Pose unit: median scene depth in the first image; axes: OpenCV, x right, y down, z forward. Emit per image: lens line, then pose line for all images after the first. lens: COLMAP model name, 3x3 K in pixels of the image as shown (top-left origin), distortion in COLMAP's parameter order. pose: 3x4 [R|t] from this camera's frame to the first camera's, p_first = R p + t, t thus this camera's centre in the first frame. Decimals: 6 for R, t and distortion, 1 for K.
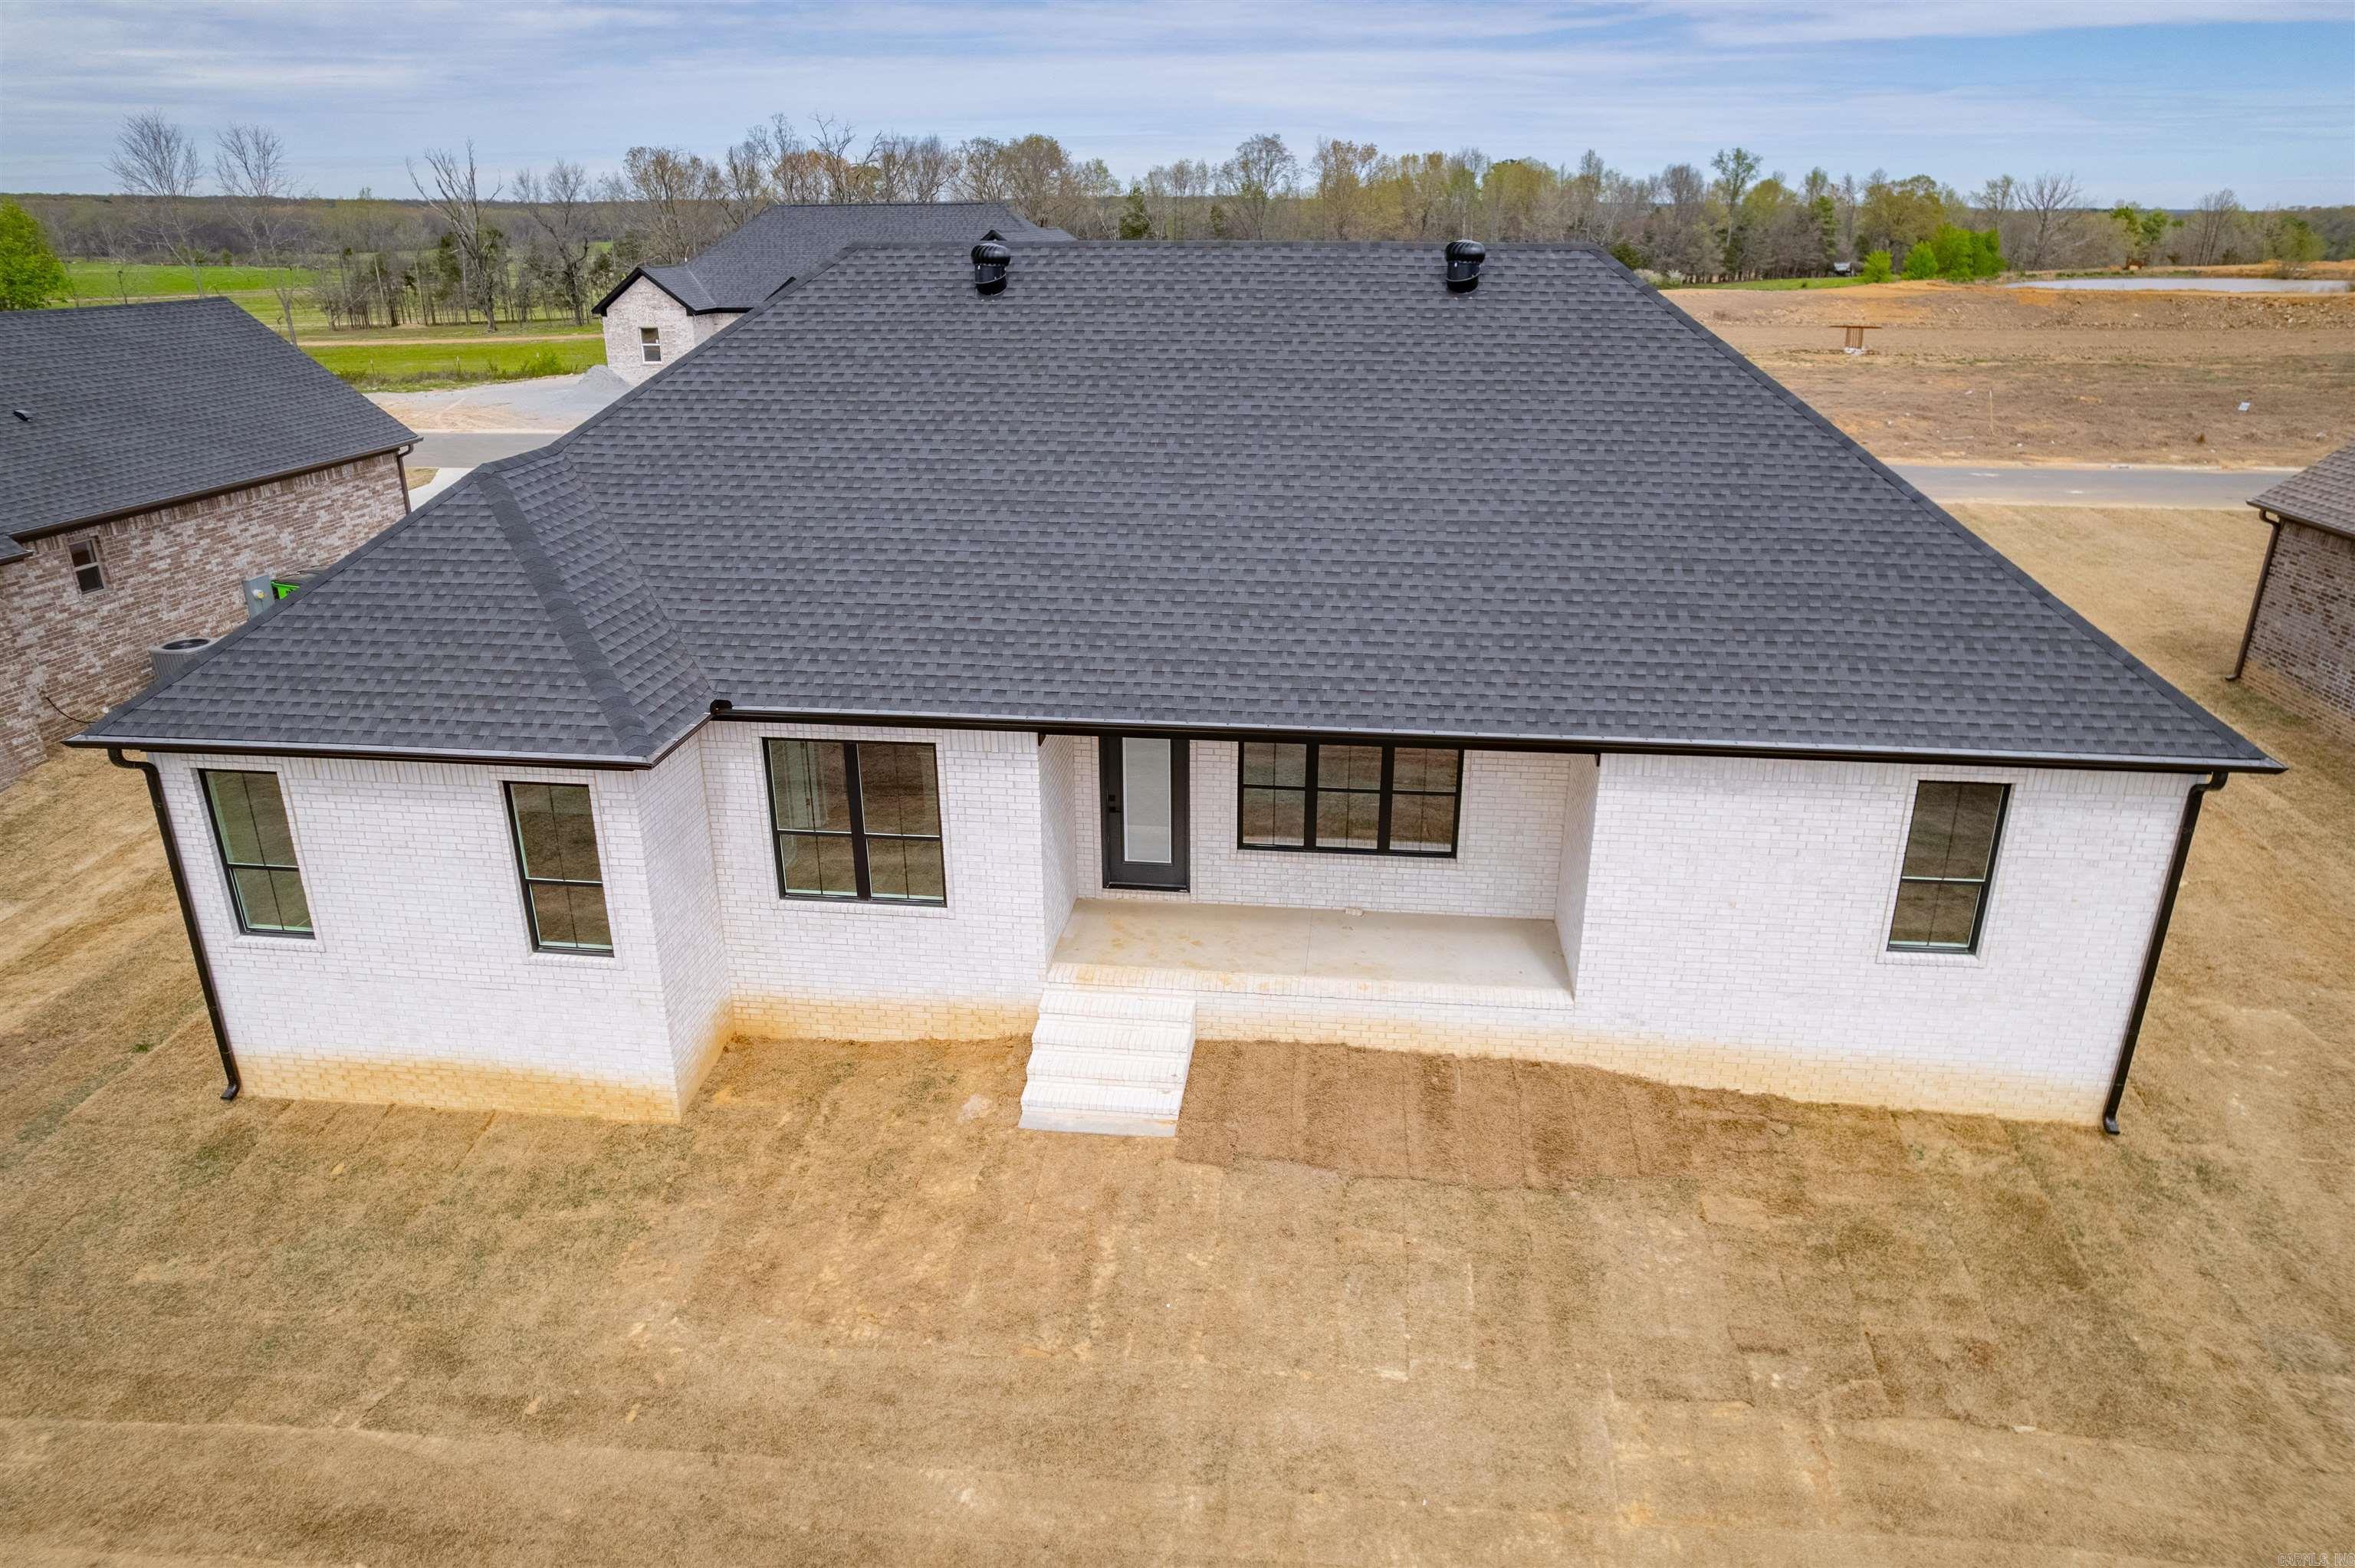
lens RADIAL K [[1541.7, 0, 1174.8], [0, 1541.7, 805.3], [0, 0, 1]] dist [-0.073370, 0.068048]
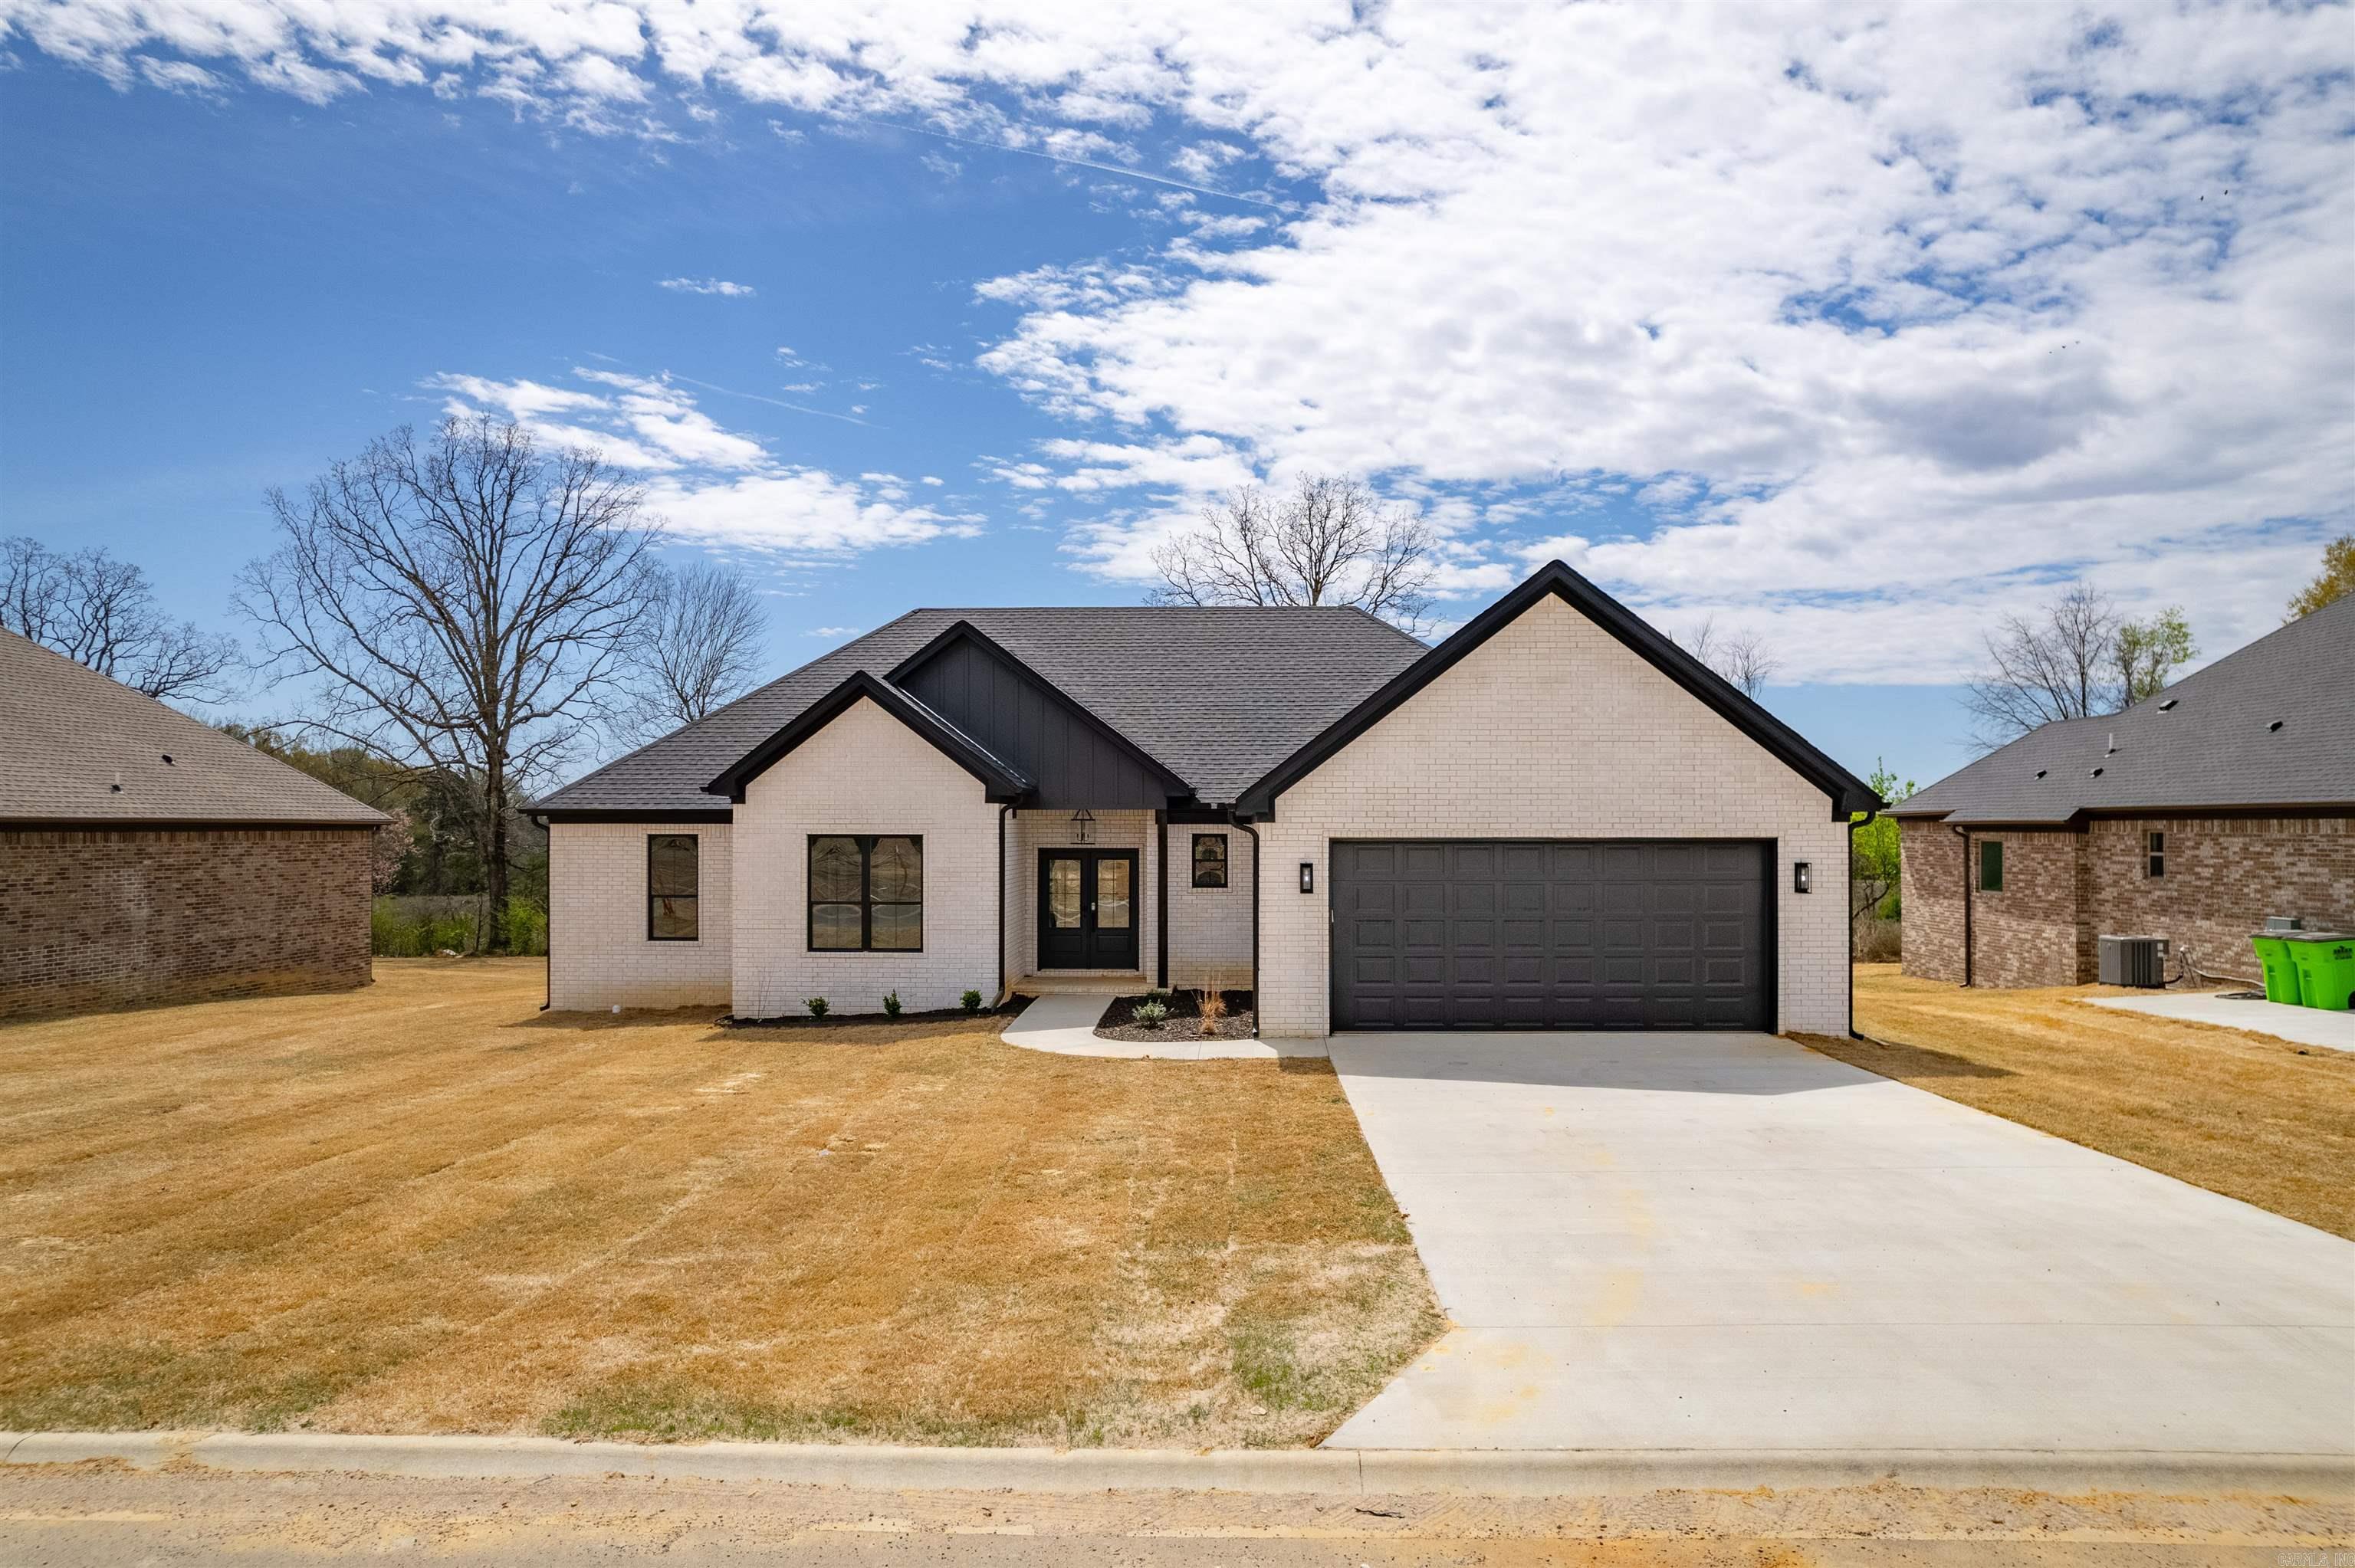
lens RADIAL K [[1541.7, 0, 1201.8], [0, 1541.7, 789.1], [0, 0, 1]] dist [-0.073370, 0.068048]
pose [[-0.996364, -0.000156, -0.085202, 0.107974], [-0.028894, 0.941359, 0.336166, -0.862805], [0.080154, 0.337405, -0.937941, 3.062193]]
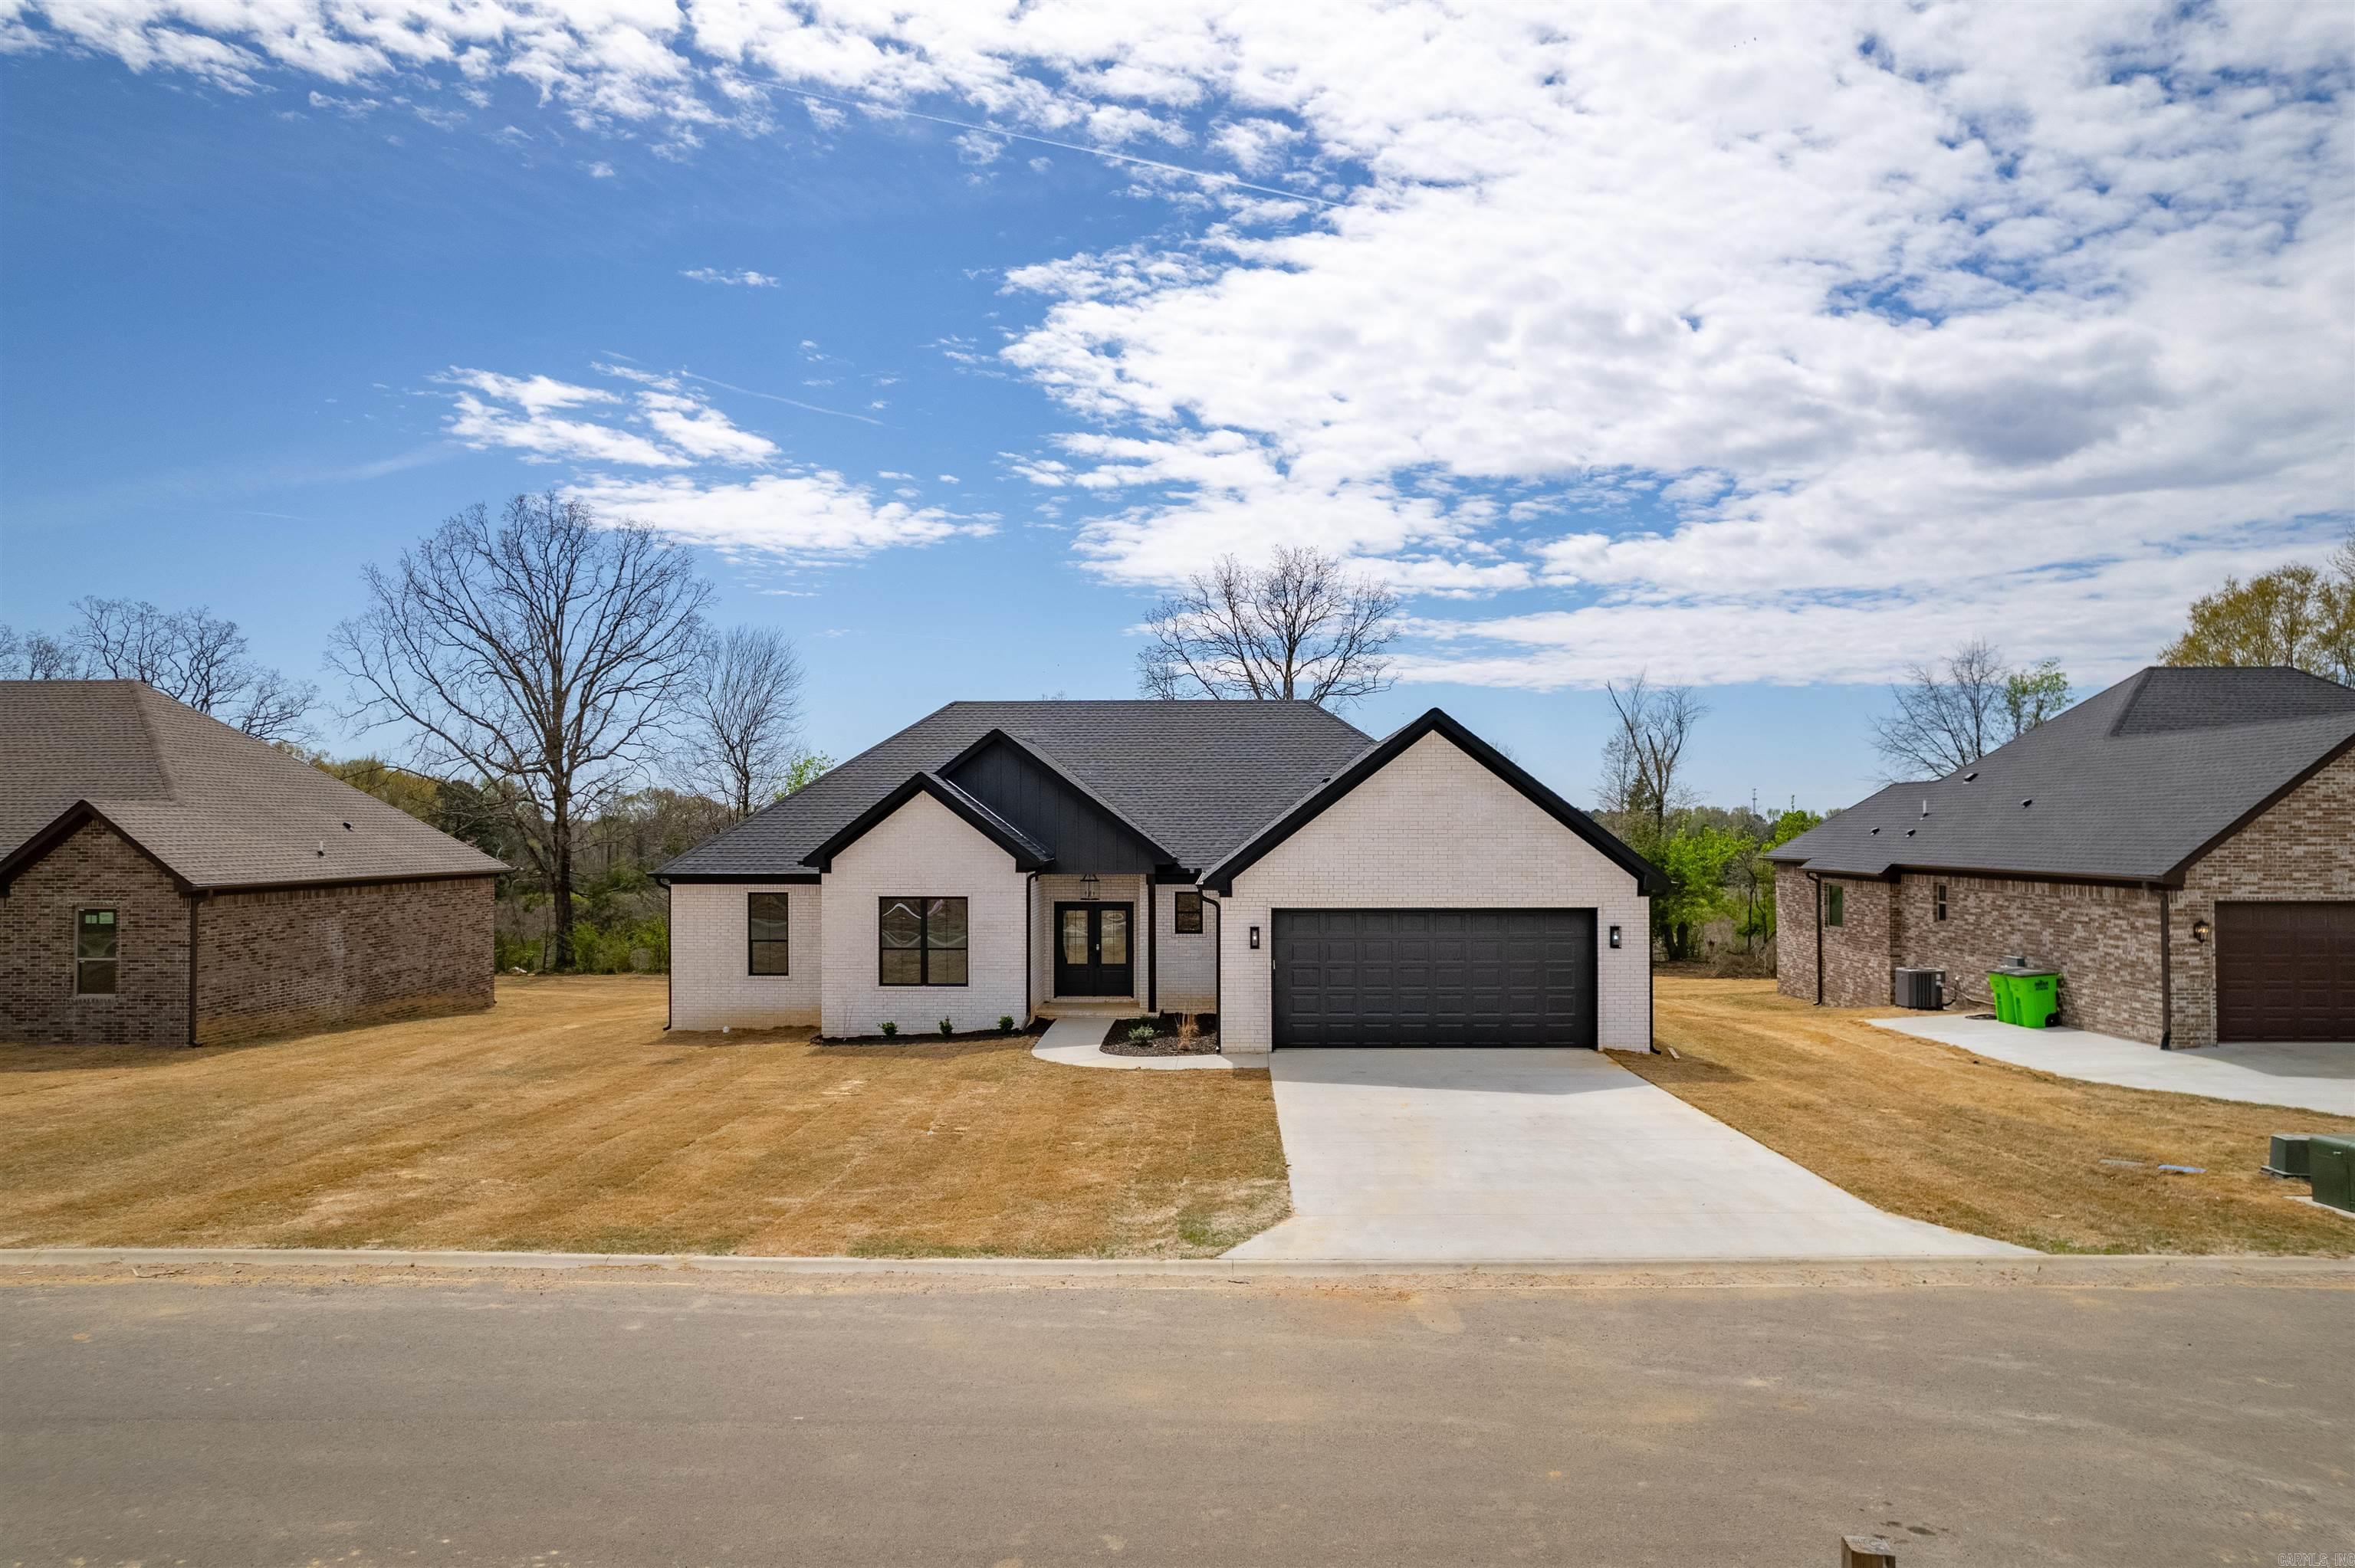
lens RADIAL K [[1541.7, 0, 1203.7], [0, 1541.7, 797.5], [0, 0, 1]] dist [-0.073370, 0.068048]
pose [[-0.996071, 0.002444, -0.088519, 0.124994], [-0.027983, 0.939711, 0.340822, -1.100431], [0.084015, 0.341960, -0.935951, 3.458765]]
